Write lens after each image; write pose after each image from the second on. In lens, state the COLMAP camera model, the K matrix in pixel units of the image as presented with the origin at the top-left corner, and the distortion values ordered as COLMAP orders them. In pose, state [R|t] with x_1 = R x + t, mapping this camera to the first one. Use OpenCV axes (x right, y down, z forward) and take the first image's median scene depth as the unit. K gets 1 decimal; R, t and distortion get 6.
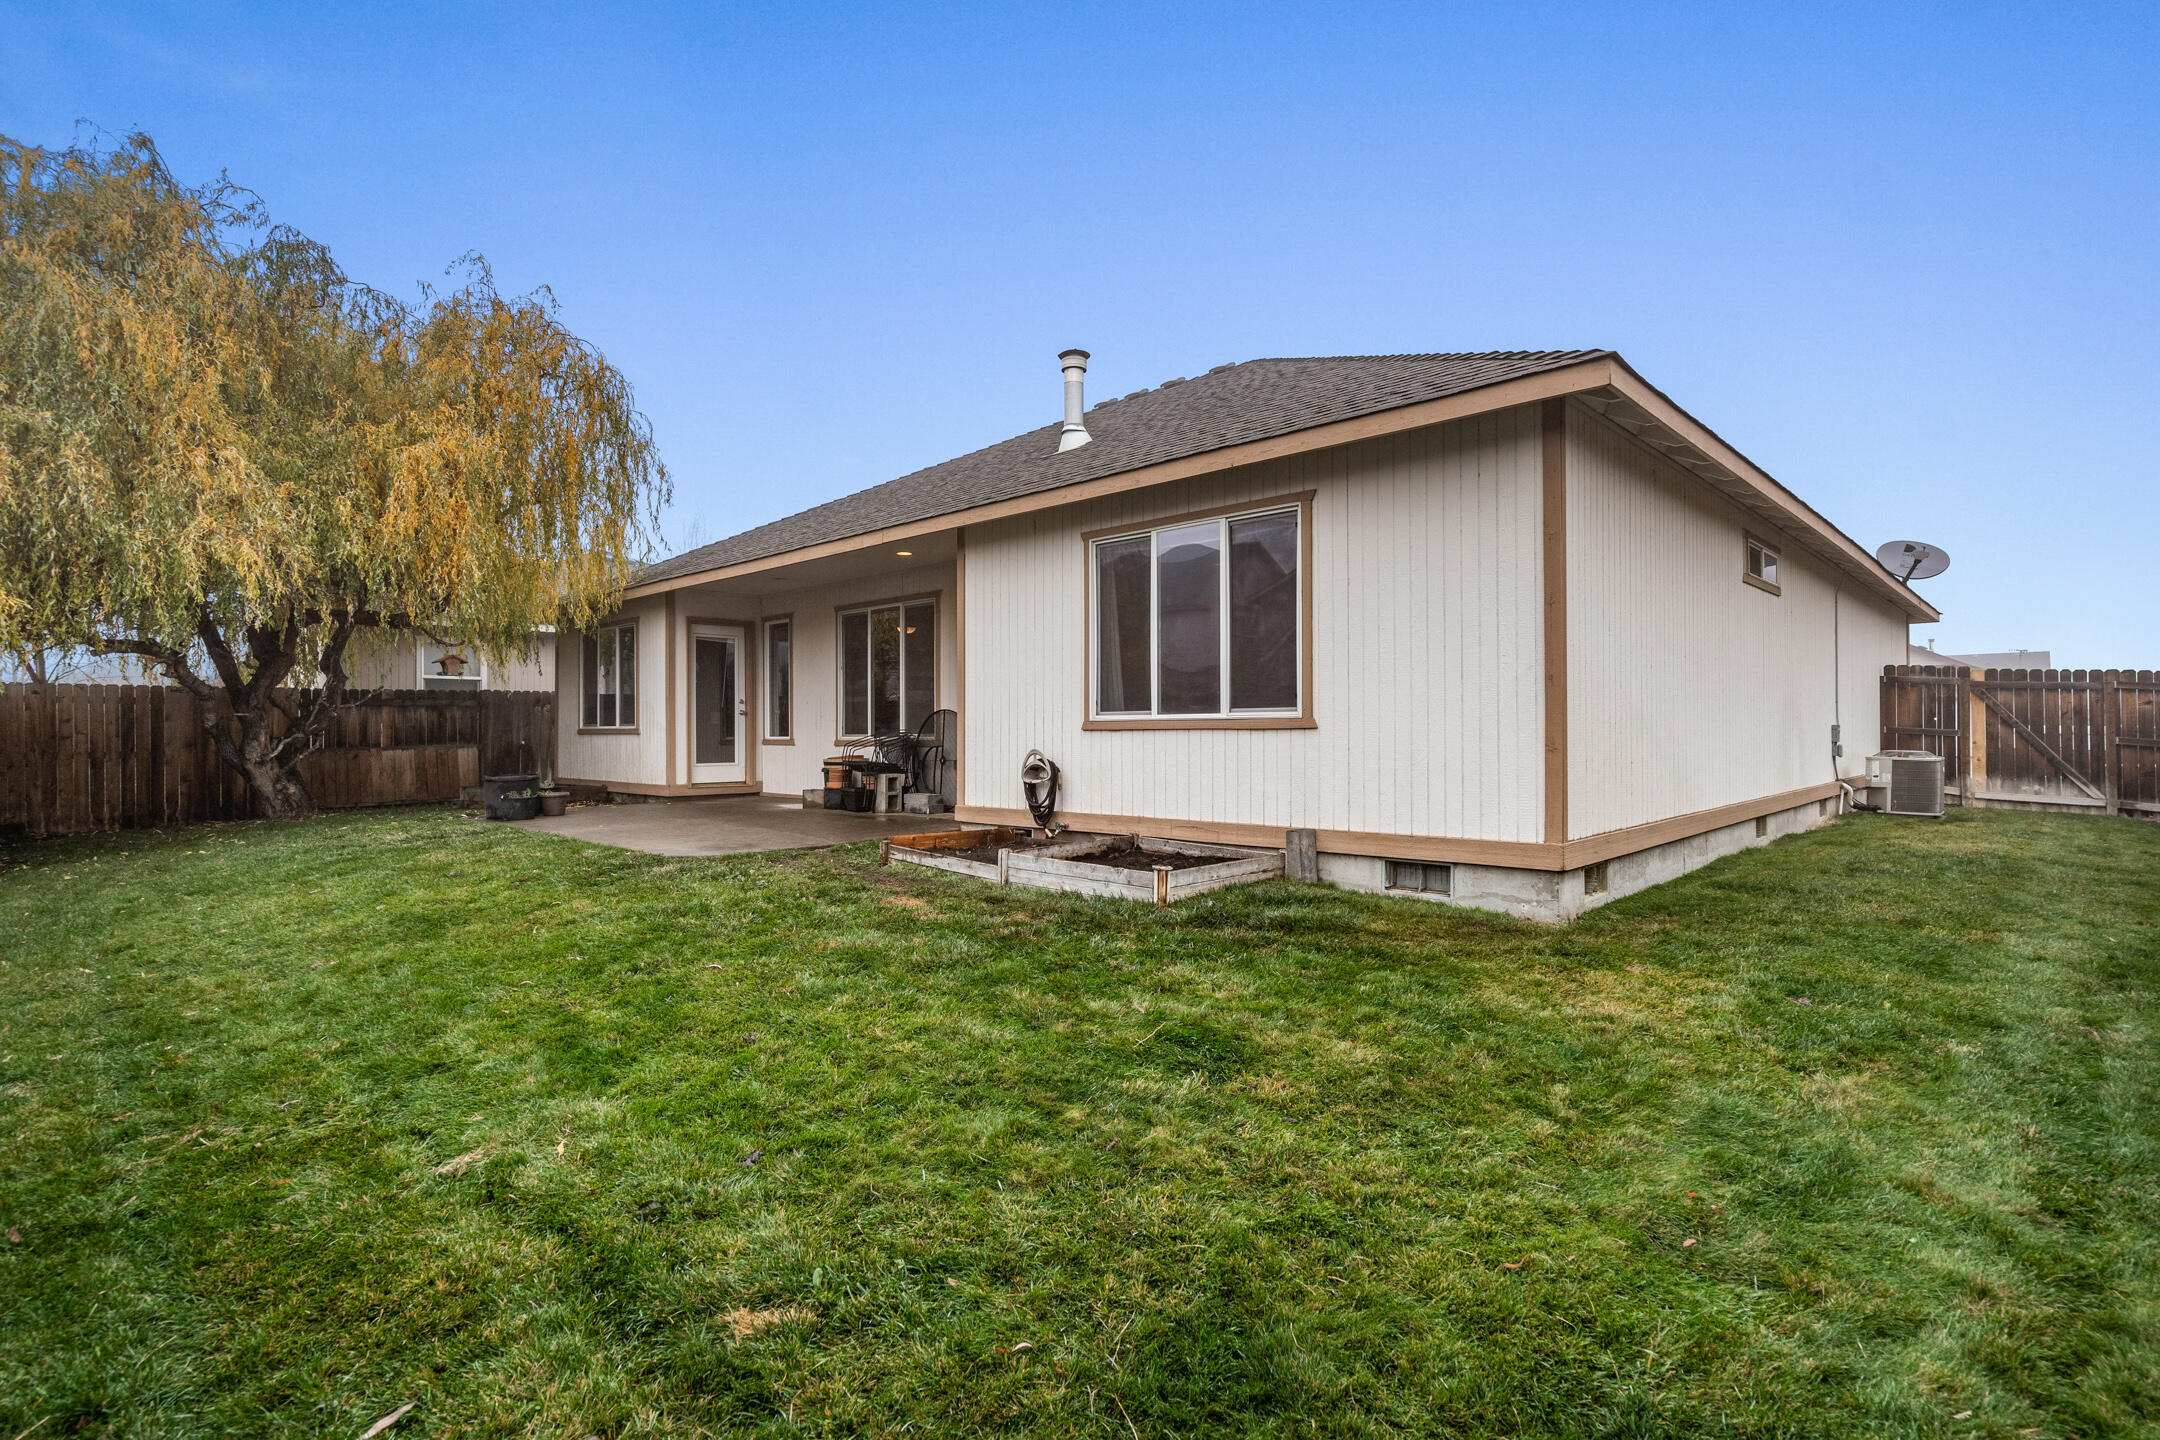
lens RADIAL K [[1061.9, 0, 1079.6], [0, 1061.9, 722.3], [0, 0, 1]] dist [-0.010693, 0.003986]
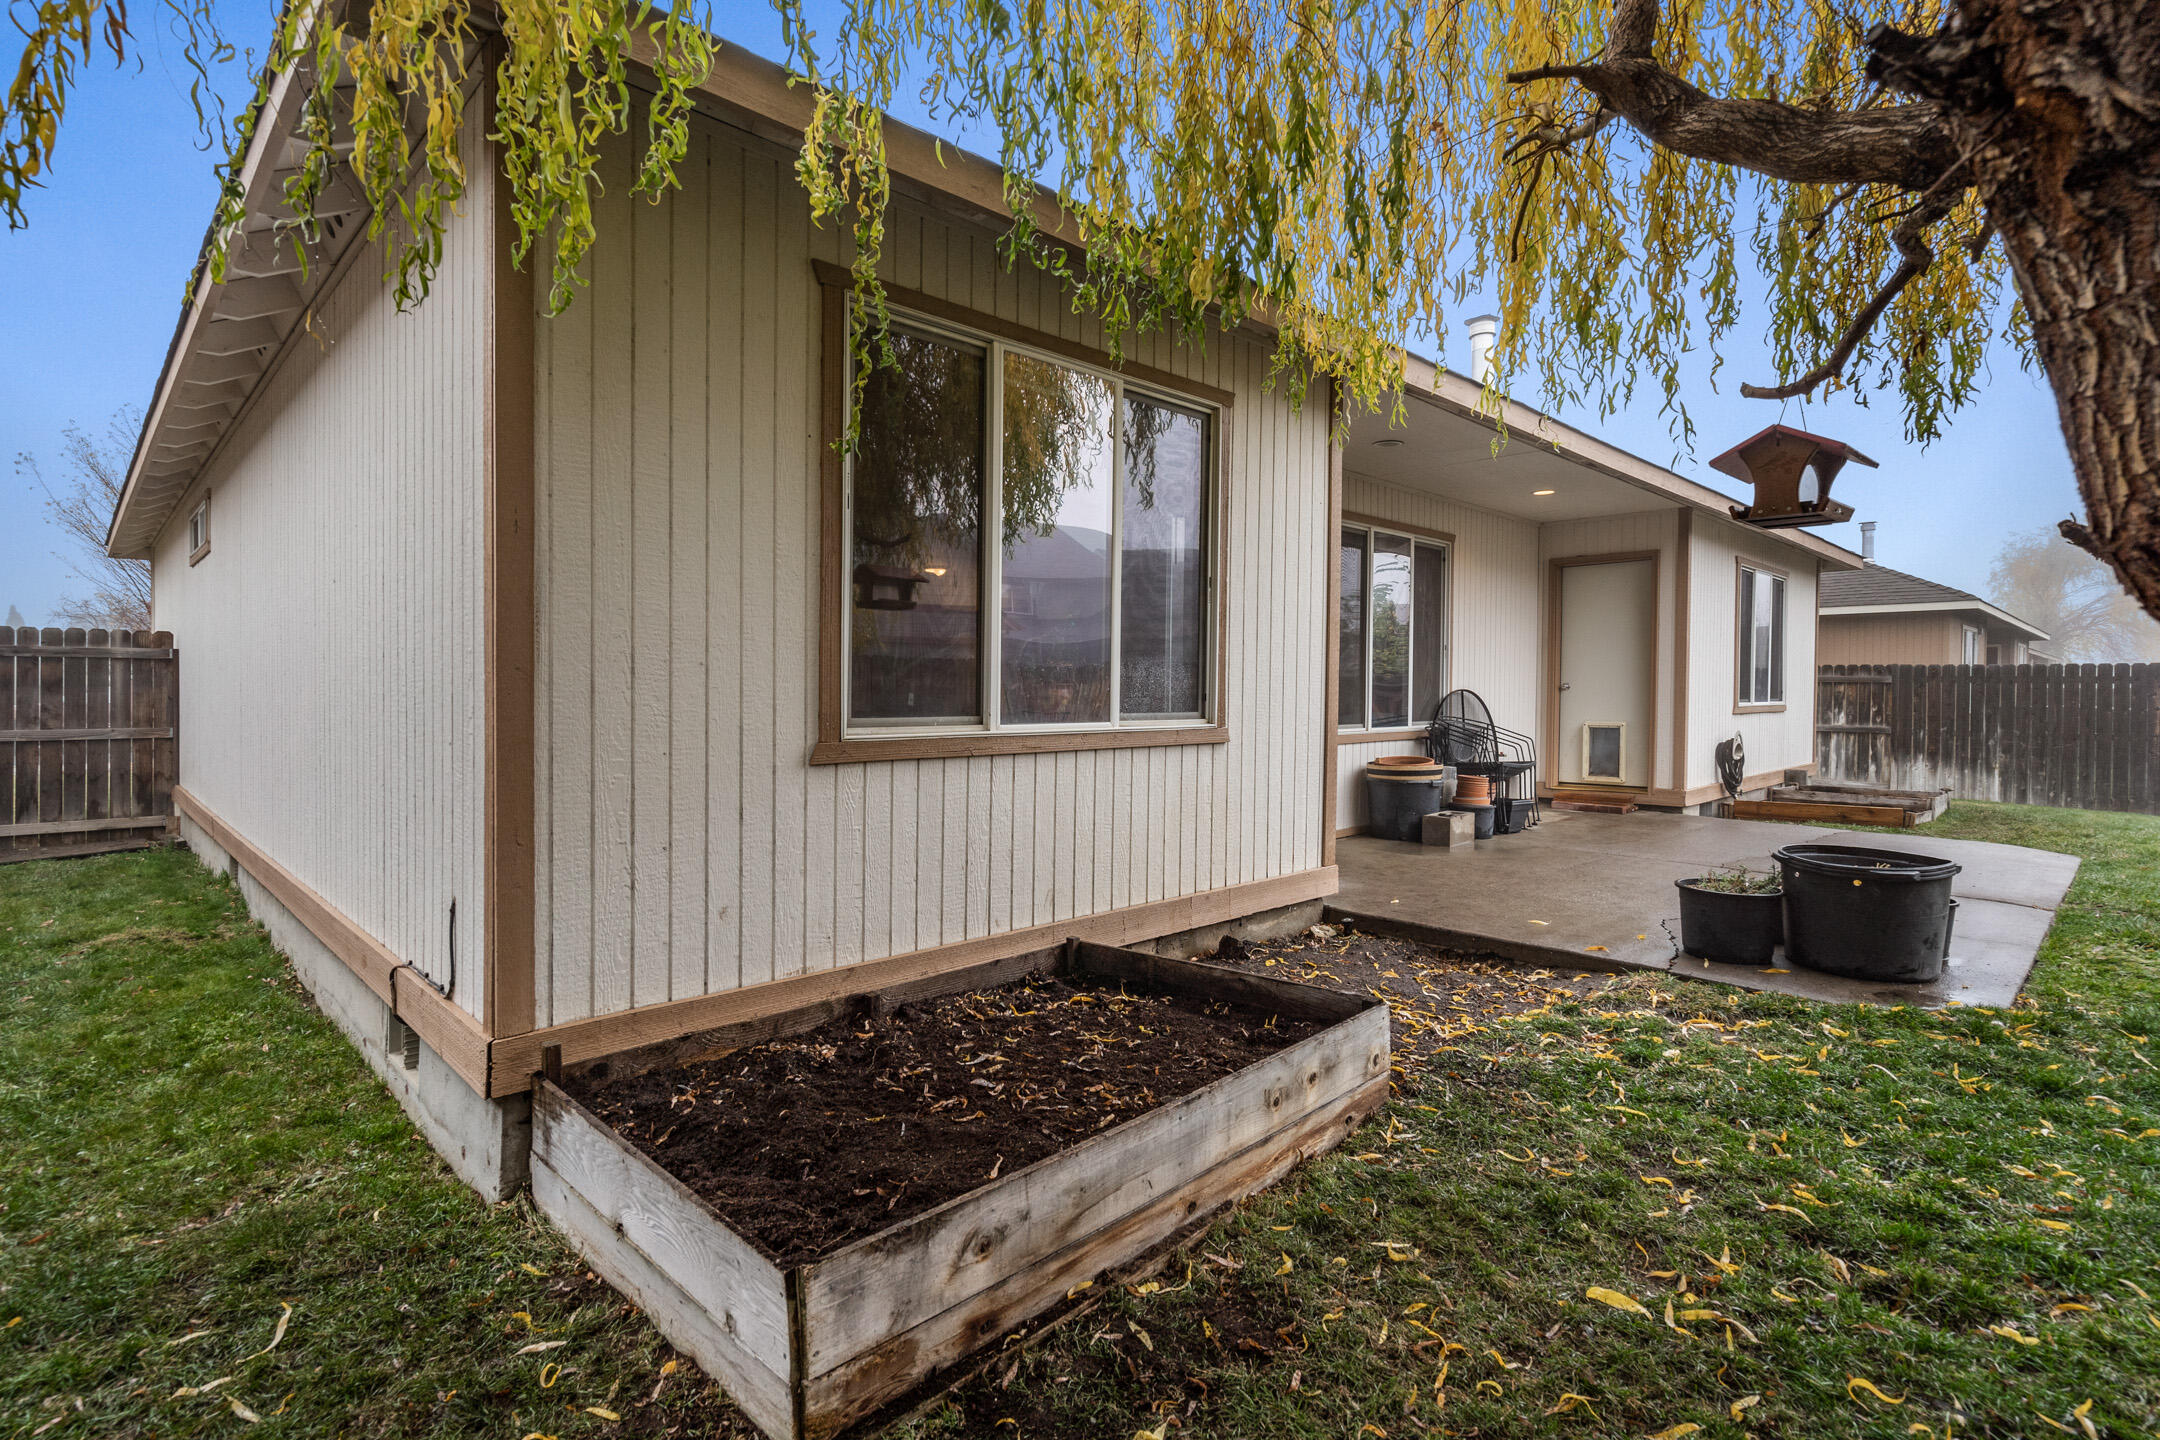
lens RADIAL K [[1061.9, 0, 1079.6], [0, 1061.9, 717.7], [0, 0, 1]] dist [-0.010693, 0.003986]
pose [[-0.004972, -0.006279, 0.999968, -0.421408], [-0.005626, 0.999965, 0.006251, -0.013534], [-0.999972, -0.005595, -0.005008, 1.001399]]
